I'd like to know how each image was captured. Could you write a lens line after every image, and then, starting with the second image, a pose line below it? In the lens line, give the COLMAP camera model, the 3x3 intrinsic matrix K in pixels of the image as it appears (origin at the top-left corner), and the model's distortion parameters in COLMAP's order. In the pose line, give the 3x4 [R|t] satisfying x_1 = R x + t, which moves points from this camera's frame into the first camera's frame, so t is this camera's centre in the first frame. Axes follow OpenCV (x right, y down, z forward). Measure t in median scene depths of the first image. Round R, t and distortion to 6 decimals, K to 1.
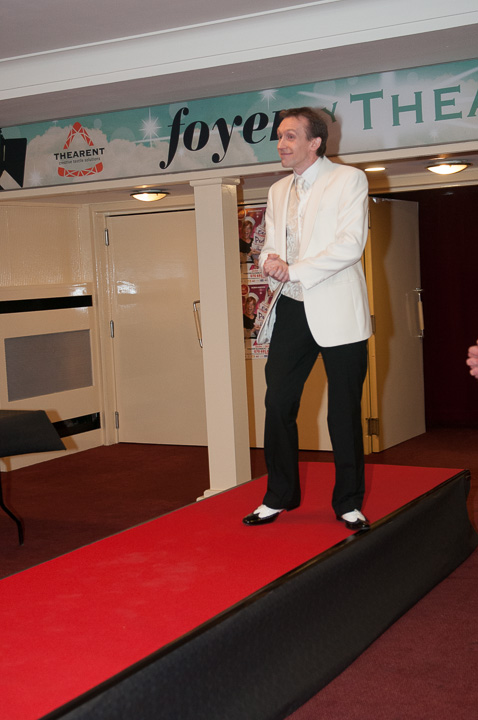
lens RADIAL K [[1096.1, 0, 259.5], [0, 1096.1, 363.5], [0, 0, 1]] dist [0.043676, 0.000000]
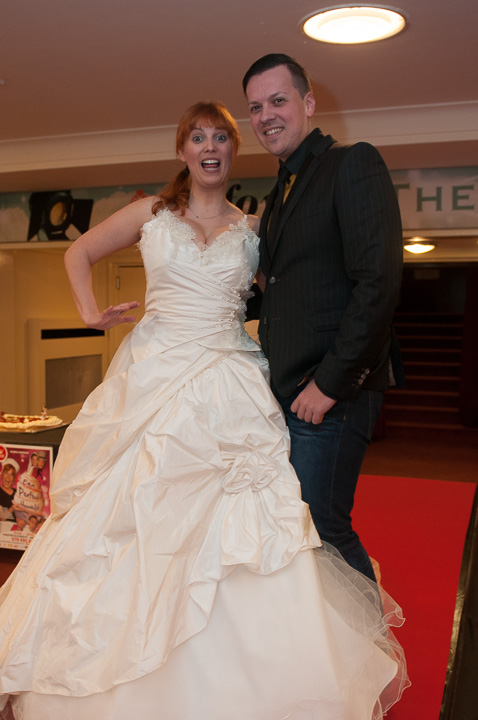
lens RADIAL K [[769.4, 0, 245.8], [0, 769.4, 362.6], [0, 0, 1]] dist [-0.050196, 0.000000]
pose [[0.981567, 0.043519, 0.186097, -0.236693], [-0.038306, 0.998769, -0.031514, -0.002314], [-0.187239, 0.023804, 0.982026, 0.157868]]
